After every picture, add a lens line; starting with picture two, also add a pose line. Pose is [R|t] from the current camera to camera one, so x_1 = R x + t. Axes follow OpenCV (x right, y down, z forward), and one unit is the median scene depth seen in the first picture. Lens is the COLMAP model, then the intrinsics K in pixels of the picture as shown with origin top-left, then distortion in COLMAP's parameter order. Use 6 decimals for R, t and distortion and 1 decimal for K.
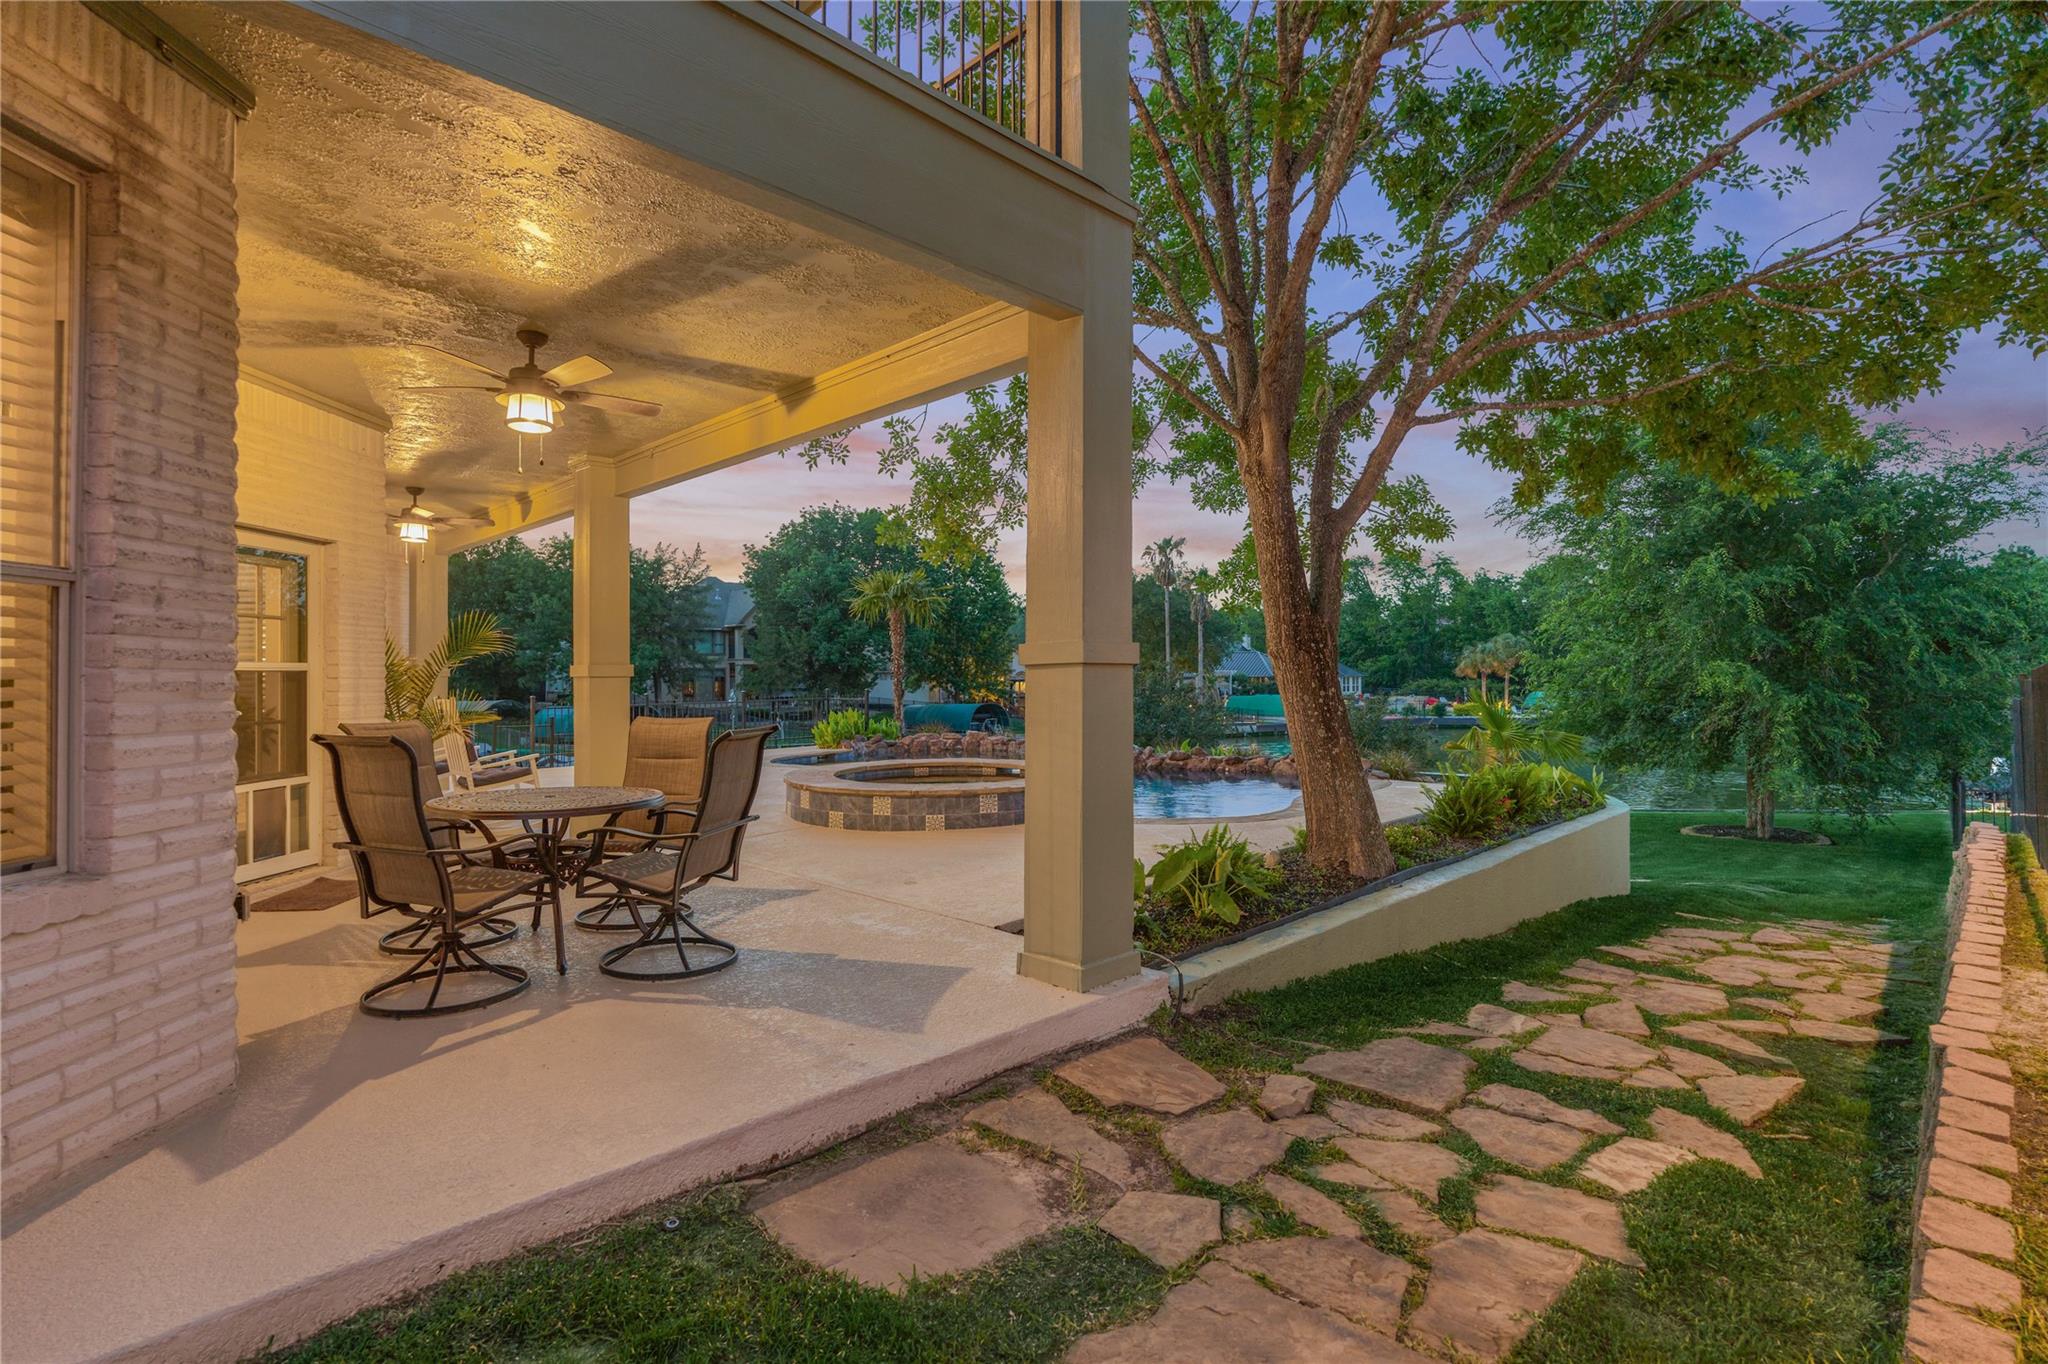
lens RADIAL K [[963.1, 0, 1026.5], [0, 963.1, 665.6], [0, 0, 1]] dist [0.003028, 0.000193]
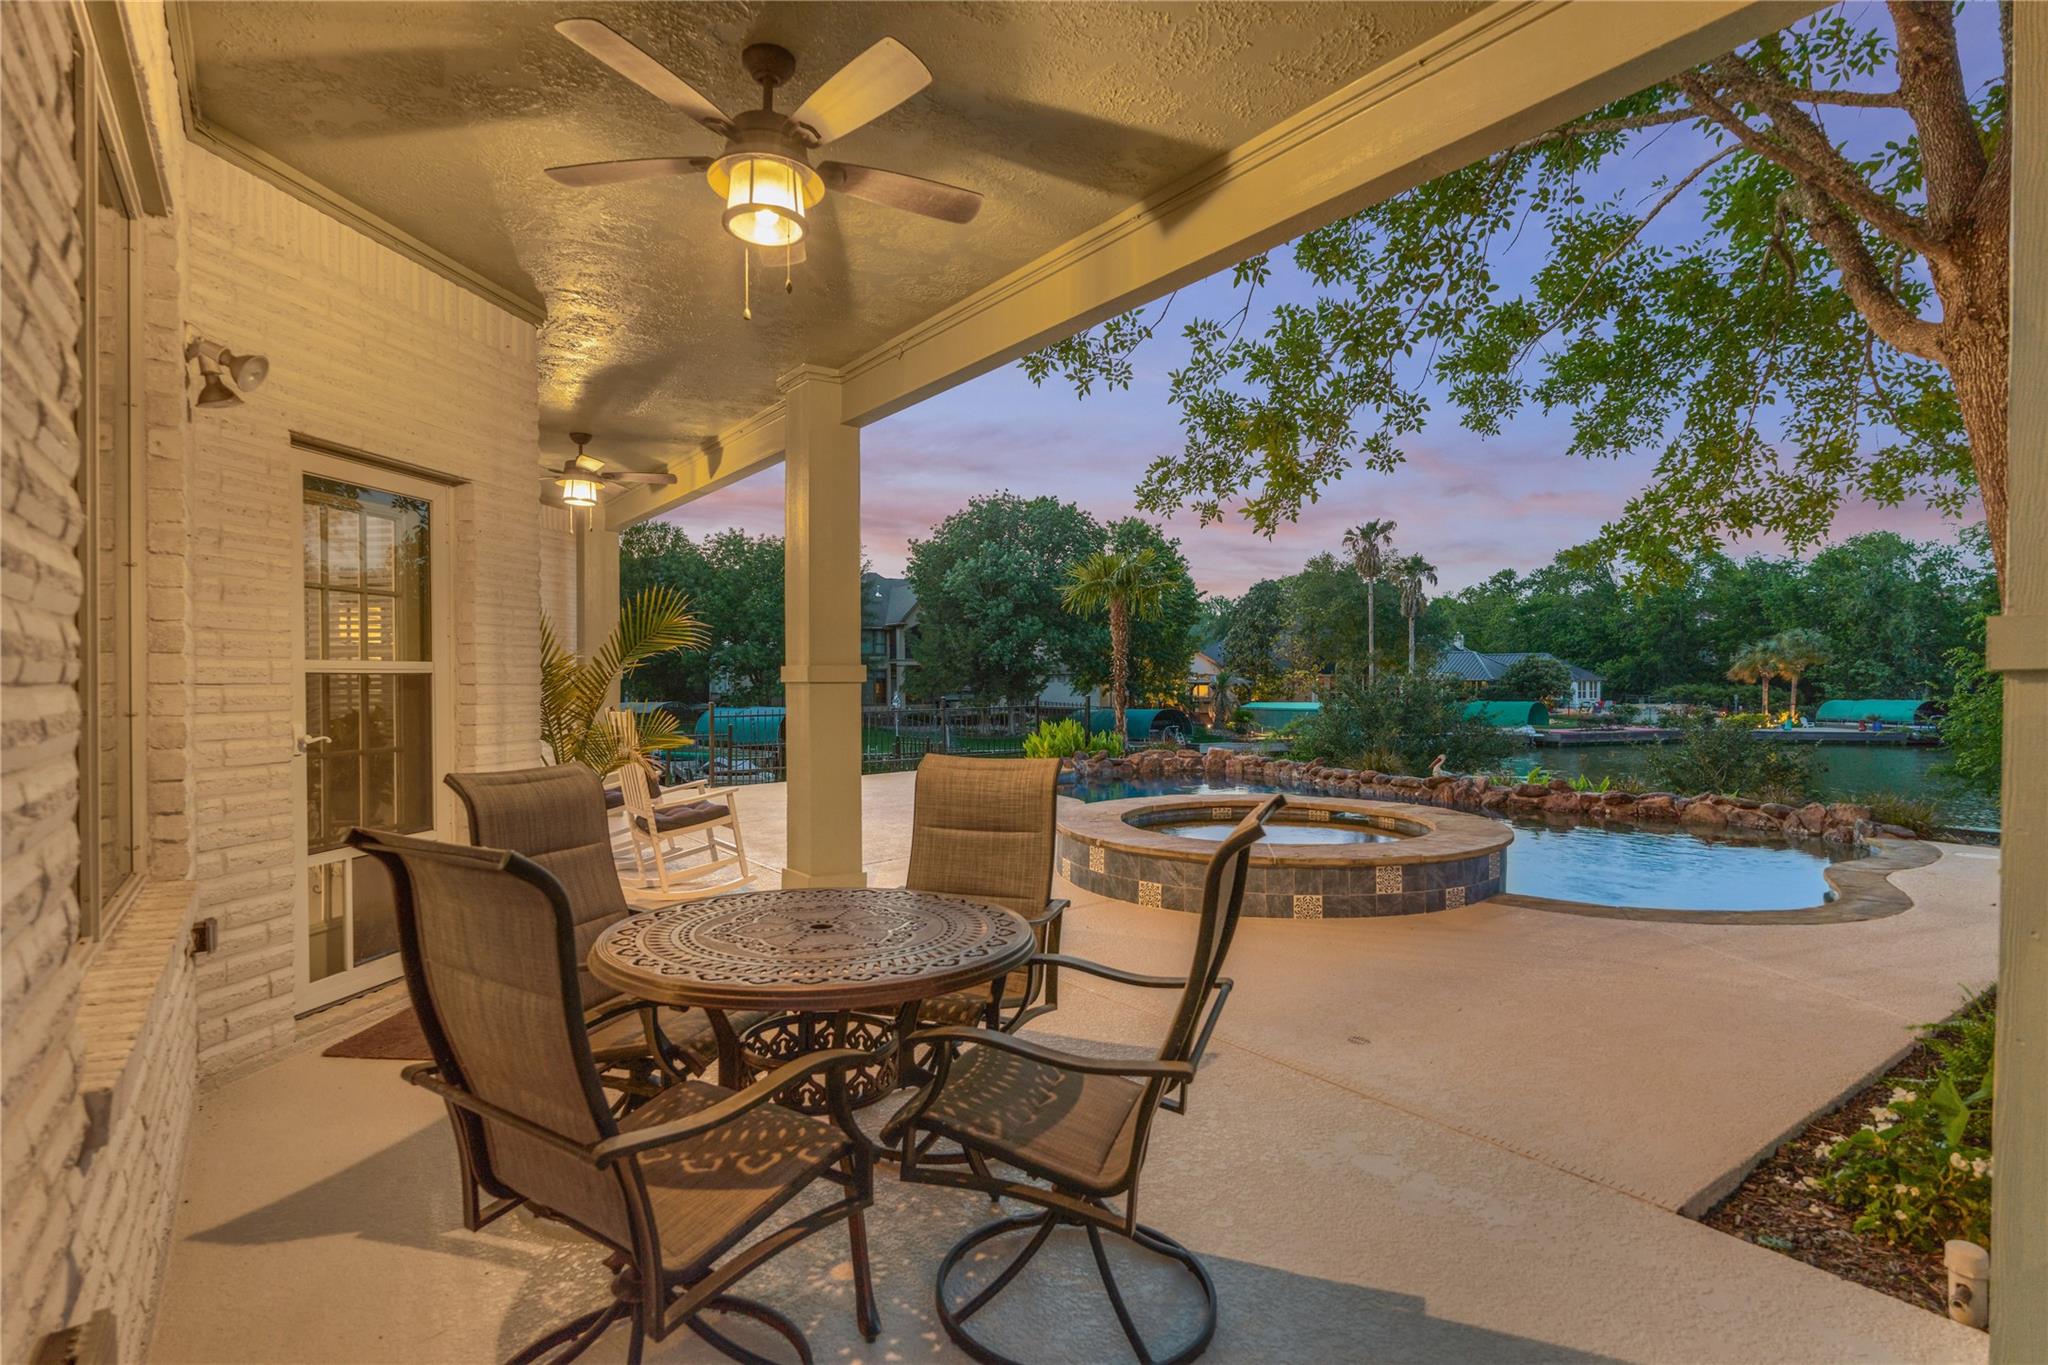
lens RADIAL K [[1022.7, 0, 1022.7], [0, 1022.7, 689.9], [0, 0, 1]] dist [0.001218, 0.000194]
pose [[0.986835, 0.005860, -0.161624, -0.024283], [-0.002219, 0.999740, 0.022695, -0.000023], [0.161715, -0.022038, 0.986591, 0.039216]]
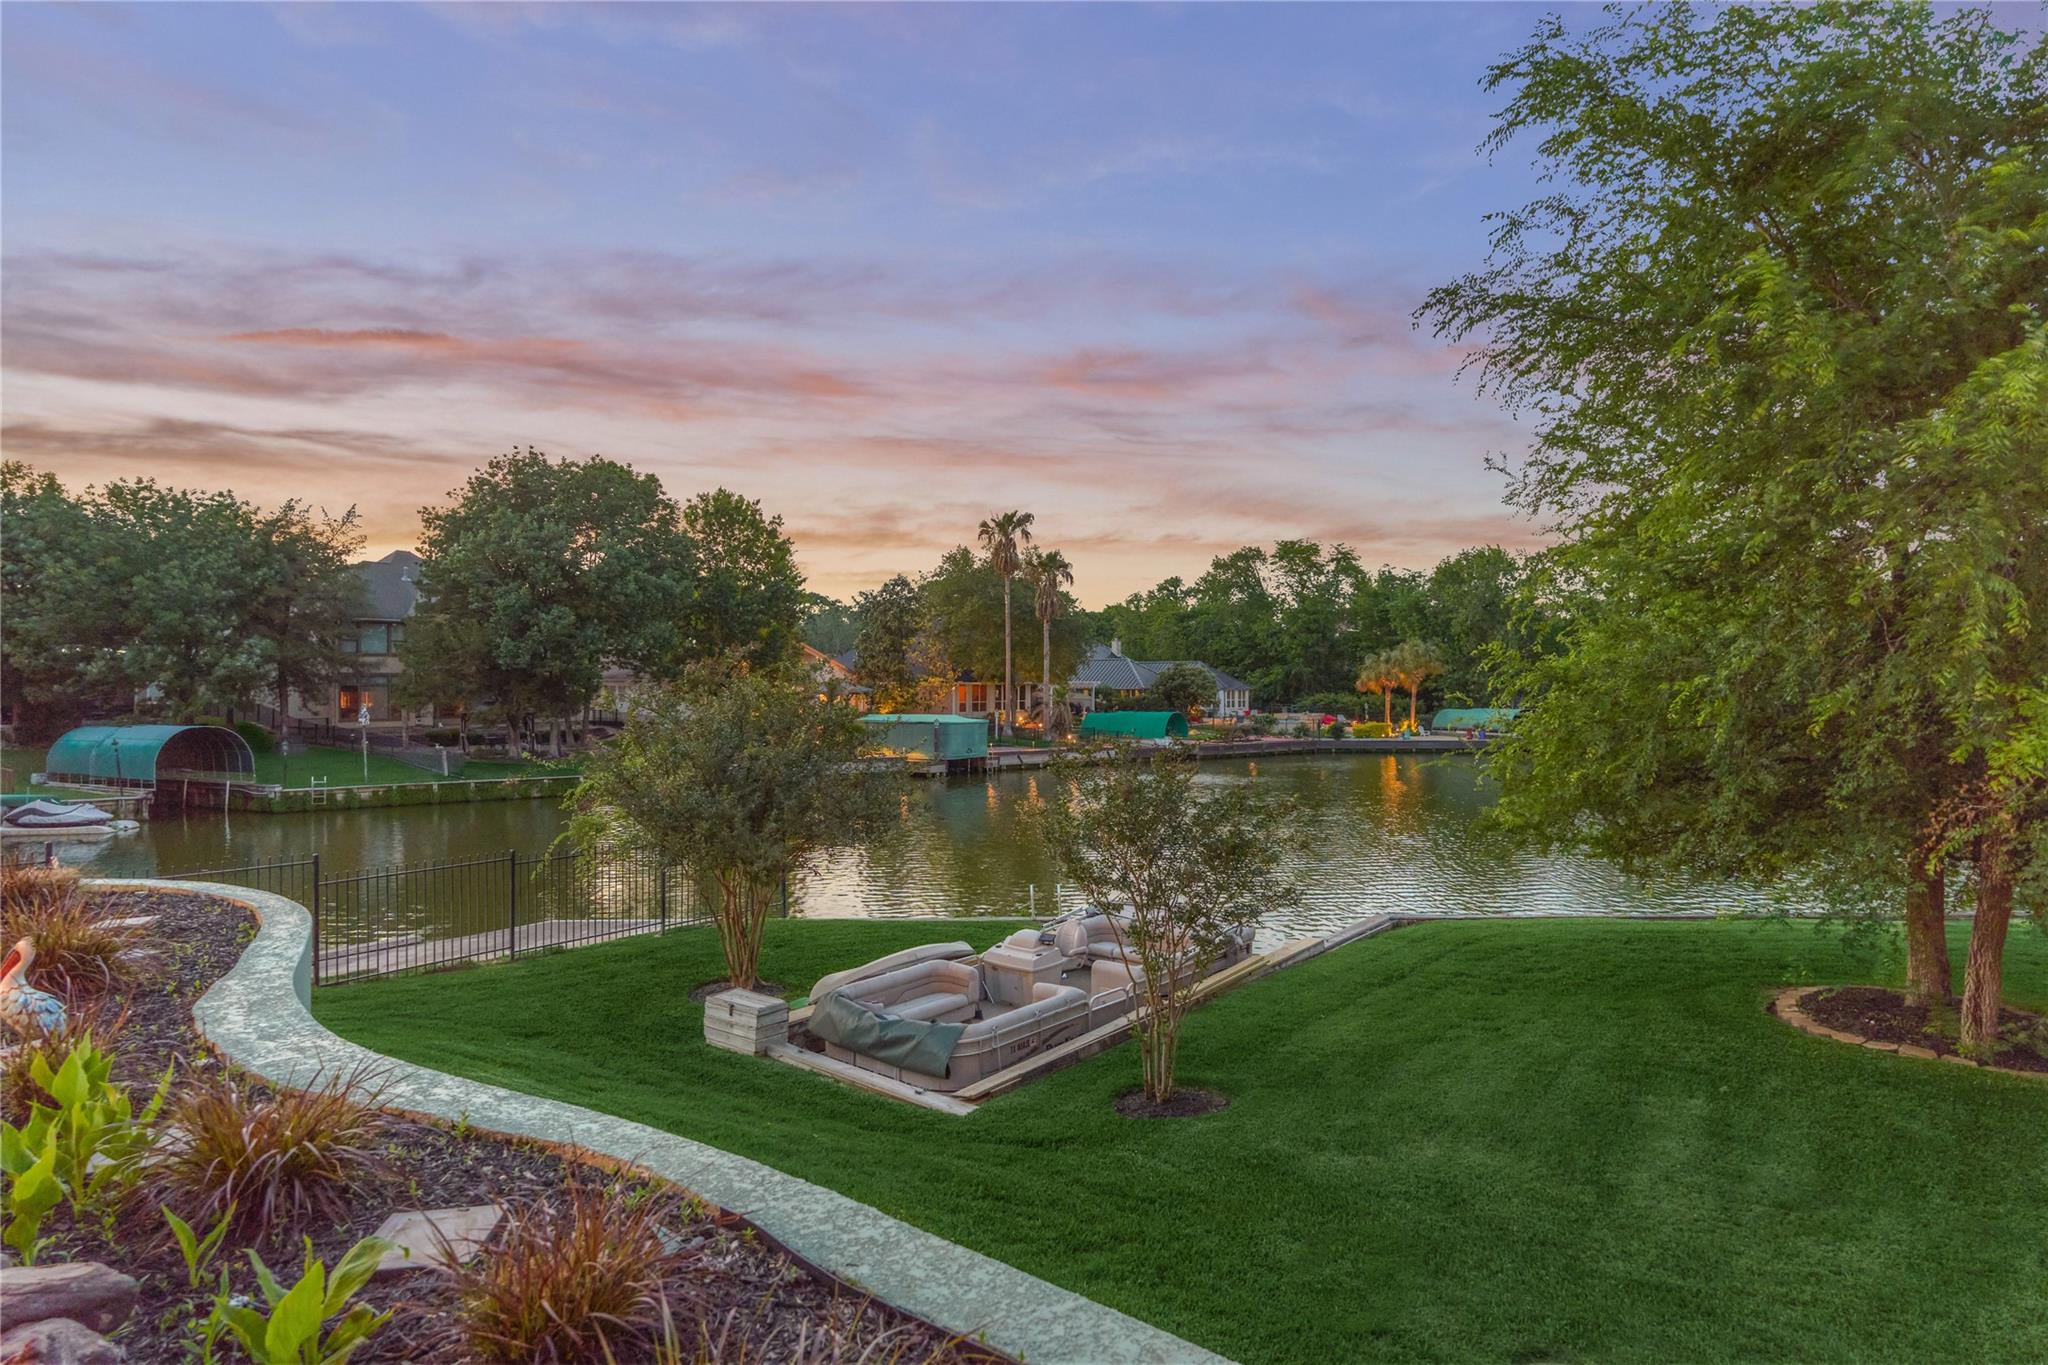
lens RADIAL K [[1063.1, 0, 1023.9], [0, 1063.1, 691.5], [0, 0, 1]] dist [0.000121, -0.000357]
pose [[0.993416, 0.005778, 0.114416, 0.088809], [-0.007540, 0.999860, 0.014967, 0.000802], [-0.114313, -0.015731, 0.993320, 0.193086]]
